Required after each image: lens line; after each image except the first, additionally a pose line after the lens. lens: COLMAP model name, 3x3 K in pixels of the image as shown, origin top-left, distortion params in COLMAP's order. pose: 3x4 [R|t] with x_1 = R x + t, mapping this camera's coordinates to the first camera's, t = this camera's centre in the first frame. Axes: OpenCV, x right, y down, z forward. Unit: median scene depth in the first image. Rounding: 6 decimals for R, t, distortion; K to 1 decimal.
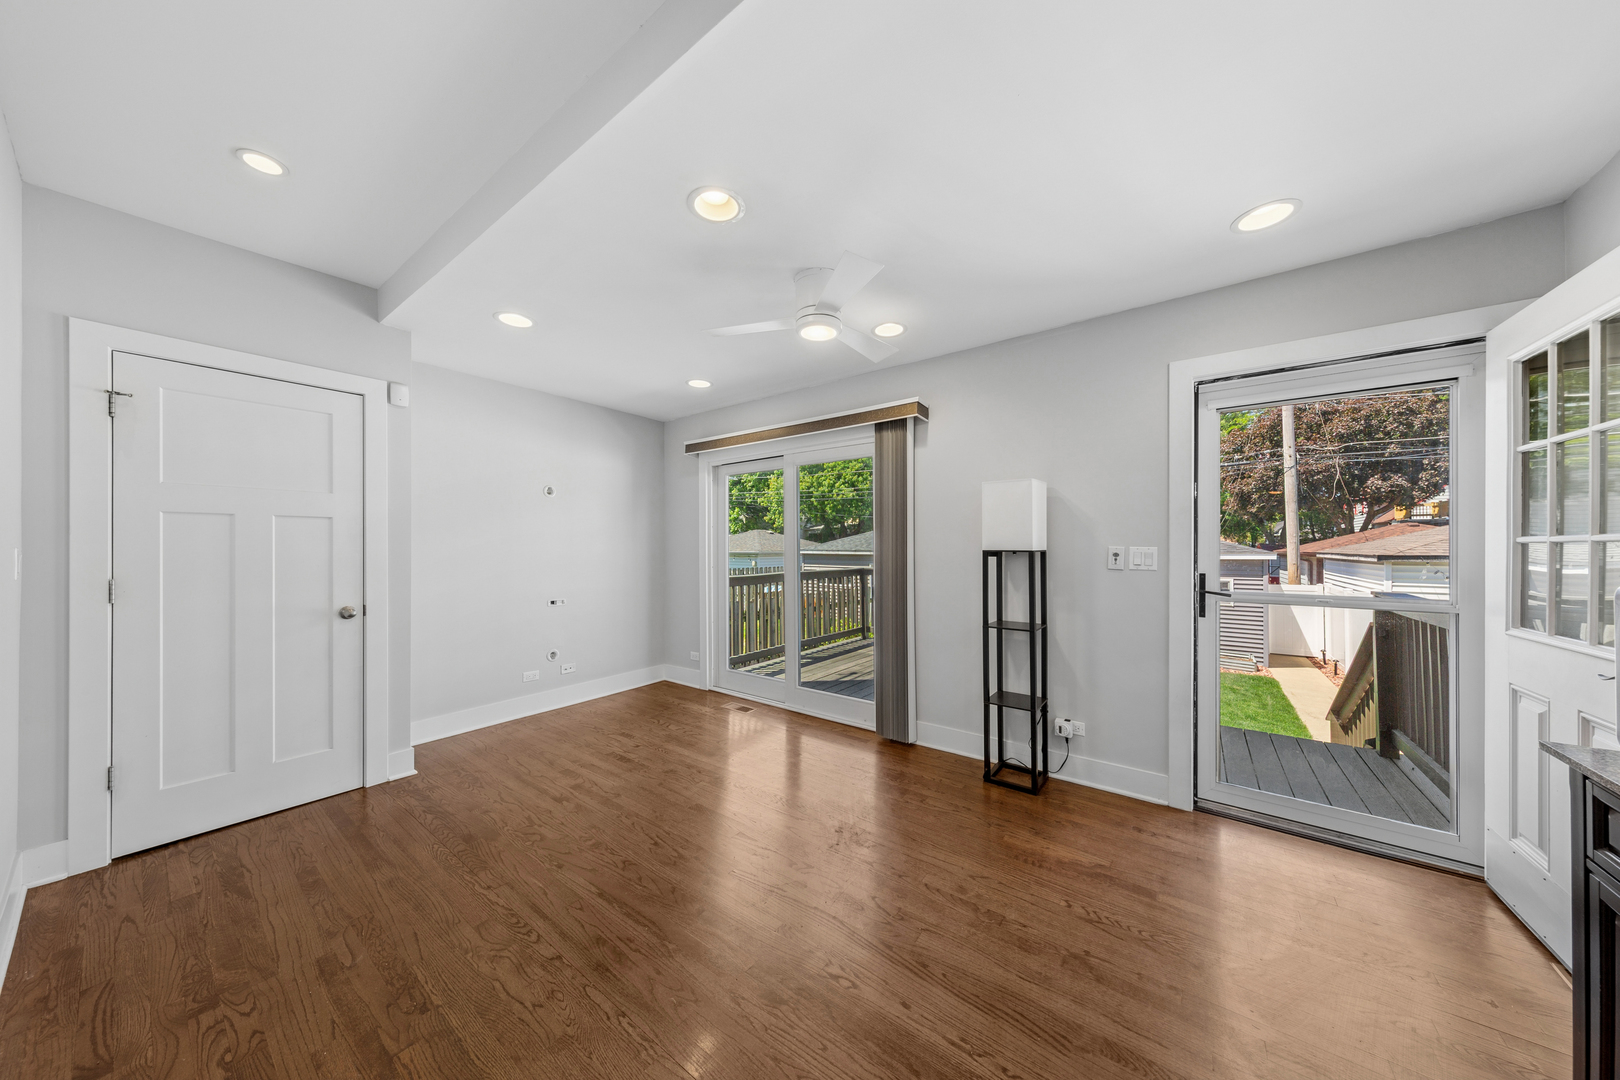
lens RADIAL K [[506.3, 0, 820.2], [0, 506.3, 543.6], [0, 0, 1]] dist [0.002089, 0.000078]
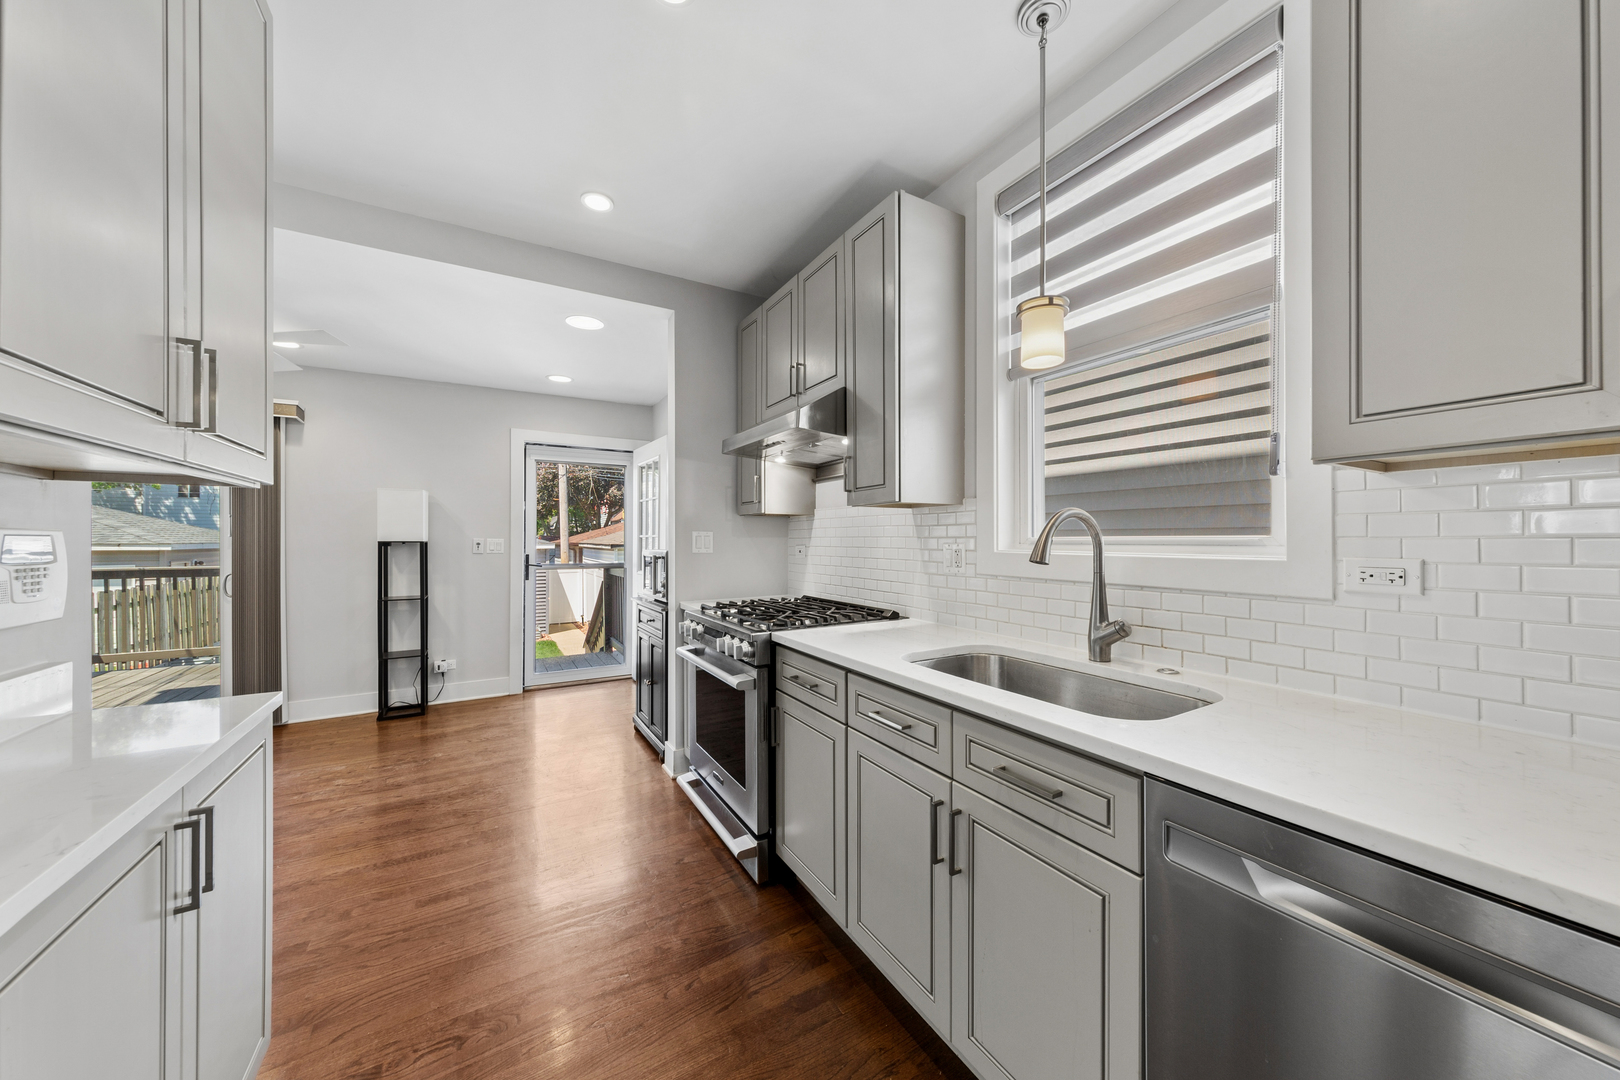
lens RADIAL K [[562.7, 0, 810.0], [0, 562.7, 540.0], [0, 0, 1]] dist [0.000089, 0.000000]
pose [[0.395701, -0.001131, 0.918379, -0.466126], [-0.008449, 0.999952, 0.004871, -0.005428], [-0.918341, -0.009687, 0.395672, -0.476928]]
